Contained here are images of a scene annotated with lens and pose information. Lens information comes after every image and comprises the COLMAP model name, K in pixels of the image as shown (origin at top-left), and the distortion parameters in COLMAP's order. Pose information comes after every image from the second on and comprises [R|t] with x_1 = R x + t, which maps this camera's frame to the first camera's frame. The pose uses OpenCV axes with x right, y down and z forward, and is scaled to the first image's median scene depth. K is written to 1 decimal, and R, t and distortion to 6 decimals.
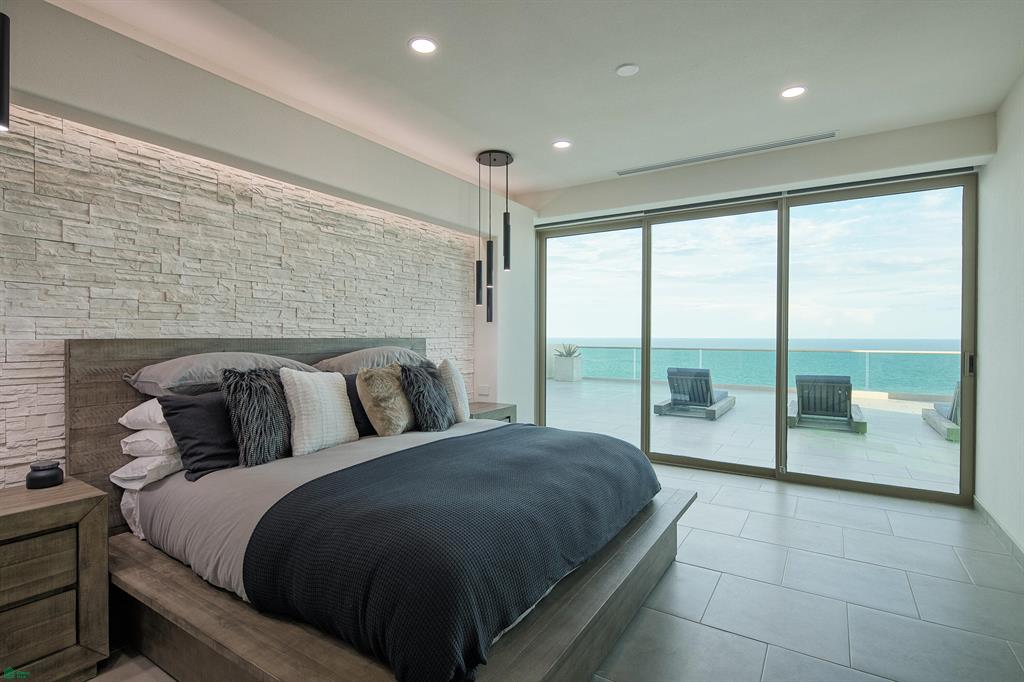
lens RADIAL K [[496.9, 0, 508.3], [0, 496.9, 340.2], [0, 0, 1]] dist [0.004759, -0.005844]
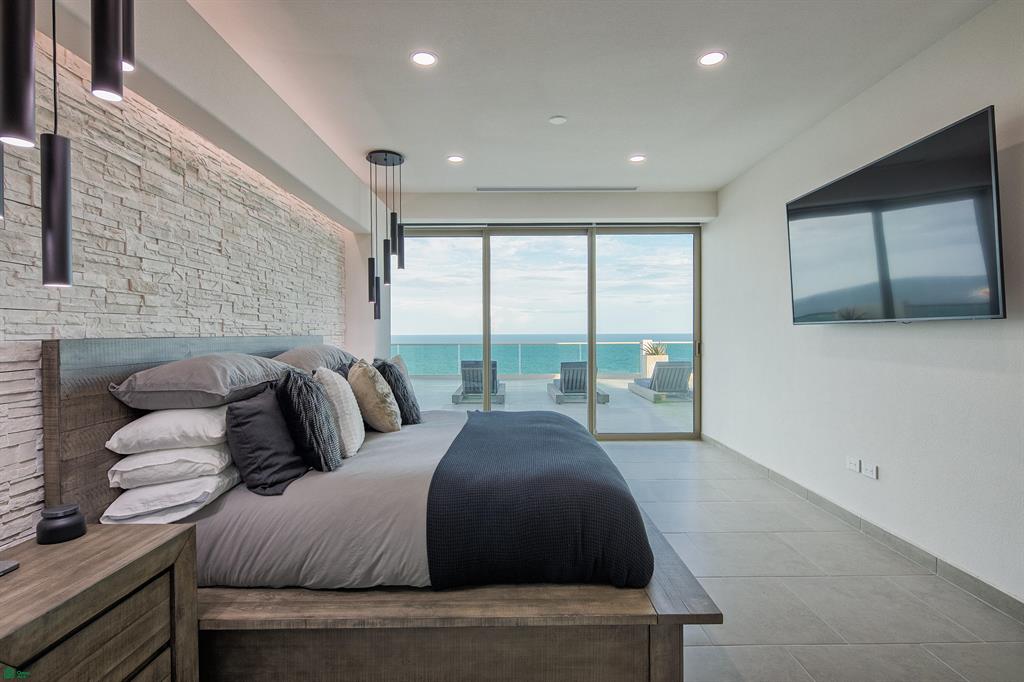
lens RADIAL K [[496.9, 0, 515.0], [0, 496.9, 338.3], [0, 0, 1]] dist [0.004759, -0.005844]
pose [[0.836915, -0.013214, 0.547174, -0.558770], [0.012265, 0.999910, 0.005387, 0.000180], [-0.547196, 0.002202, 0.837002, 0.008062]]
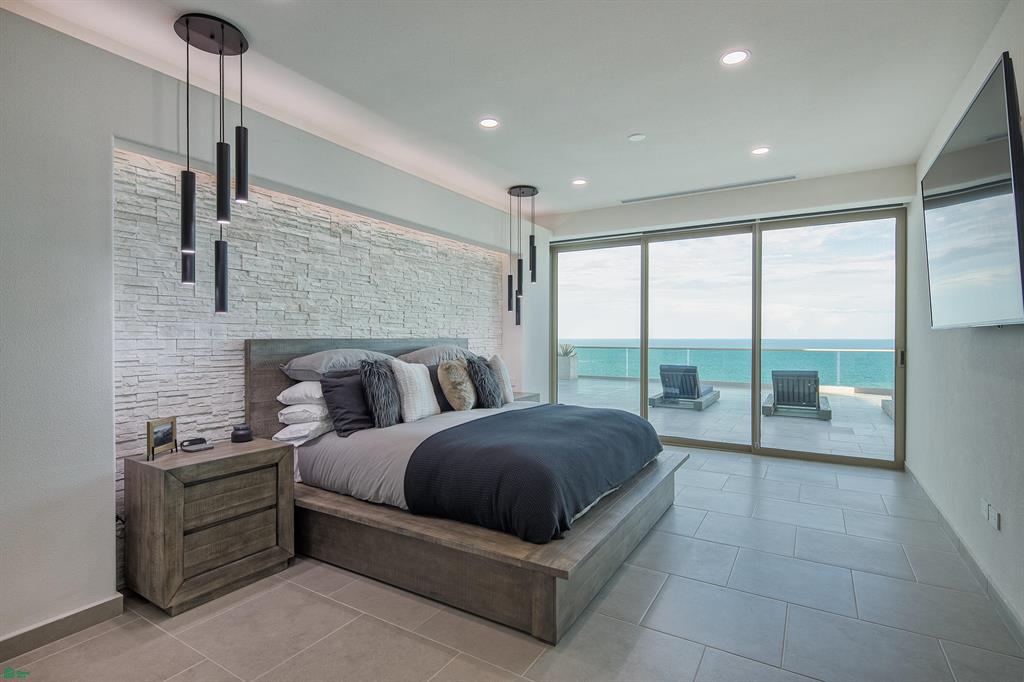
lens RADIAL K [[496.9, 0, 509.1], [0, 496.9, 340.5], [0, 0, 1]] dist [0.004759, -0.005844]
pose [[0.999678, -0.002427, 0.025267, -0.142207], [0.002474, 0.999995, -0.001837, 0.004355], [-0.025262, 0.001898, 0.999679, -0.334503]]
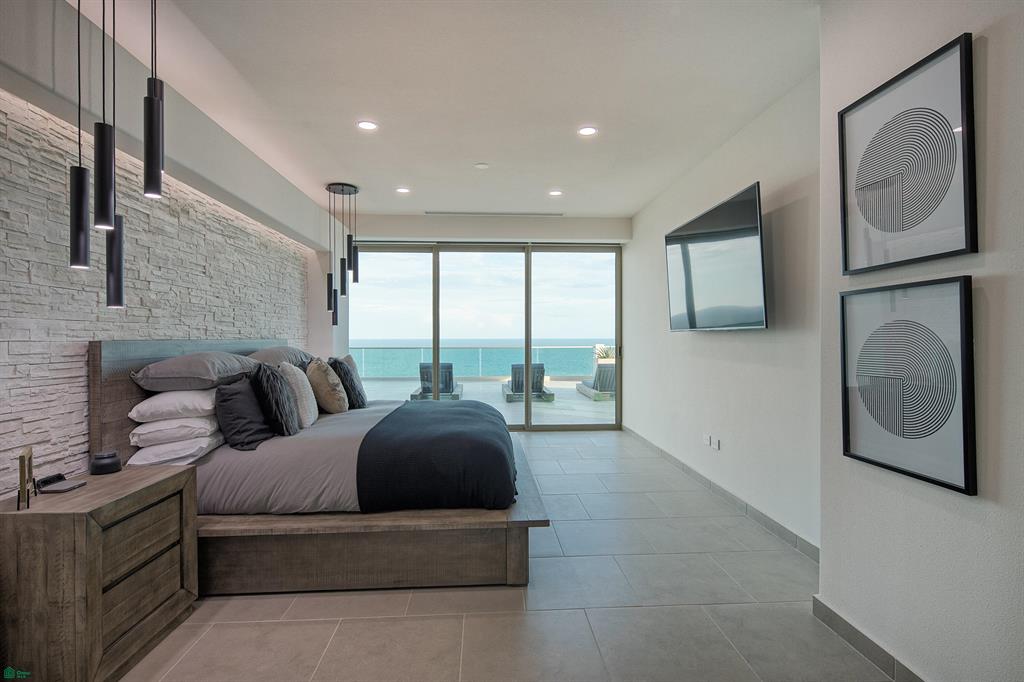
lens RADIAL K [[496.9, 0, 515.4], [0, 496.9, 340.4], [0, 0, 1]] dist [0.004759, -0.005844]
pose [[0.804867, -0.008162, 0.593398, -0.620013], [0.009349, 0.999956, 0.001074, 0.003229], [-0.593381, 0.004683, 0.804908, -0.323181]]
